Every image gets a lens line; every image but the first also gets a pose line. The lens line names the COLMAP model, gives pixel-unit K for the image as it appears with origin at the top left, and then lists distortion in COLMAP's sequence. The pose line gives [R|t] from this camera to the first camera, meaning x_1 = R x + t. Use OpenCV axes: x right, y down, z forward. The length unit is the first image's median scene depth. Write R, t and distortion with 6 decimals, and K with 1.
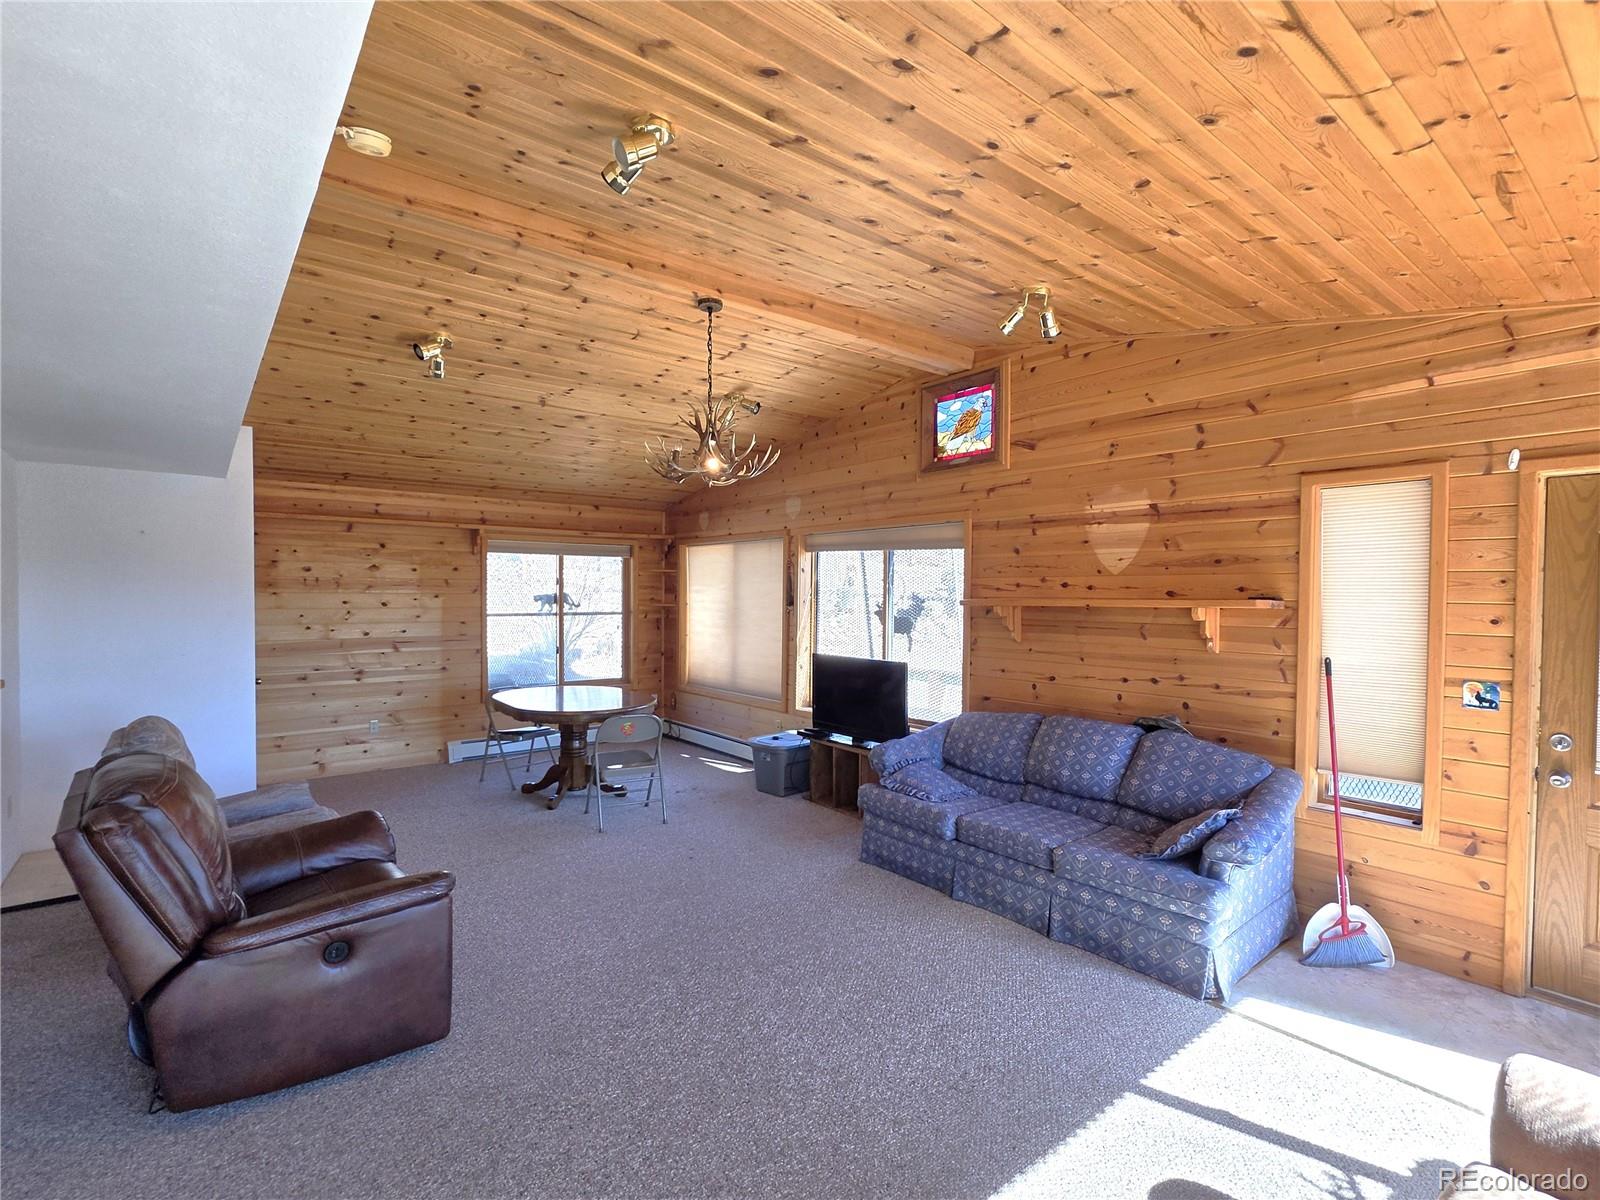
lens RADIAL K [[759.4, 0, 806.6], [0, 759.4, 609.6], [0, 0, 1]] dist [-0.004949, 0.000743]
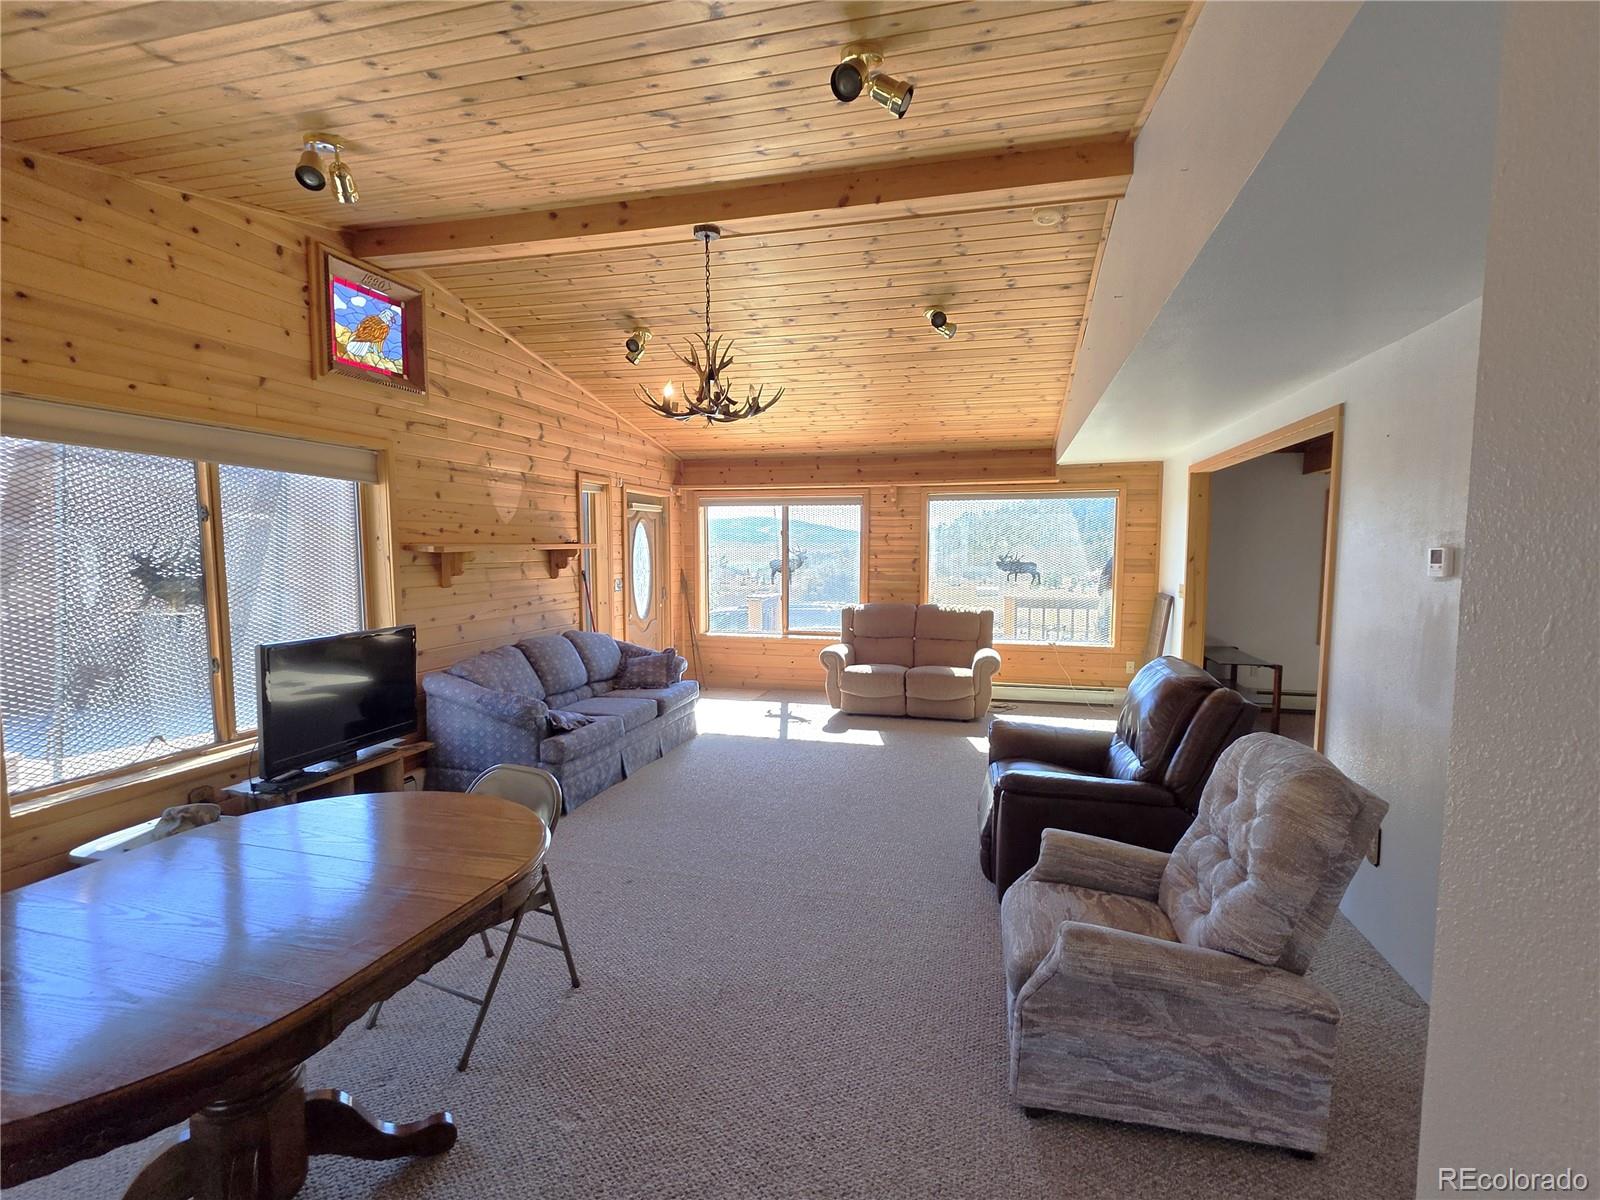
lens RADIAL K [[759.4, 0, 815.4], [0, 759.4, 612.6], [0, 0, 1]] dist [-0.004949, 0.000743]
pose [[-0.594732, -0.077847, 0.800146, -0.828459], [0.011341, 0.994389, 0.105175, -0.024455], [-0.803844, 0.071626, -0.590512, 1.229425]]
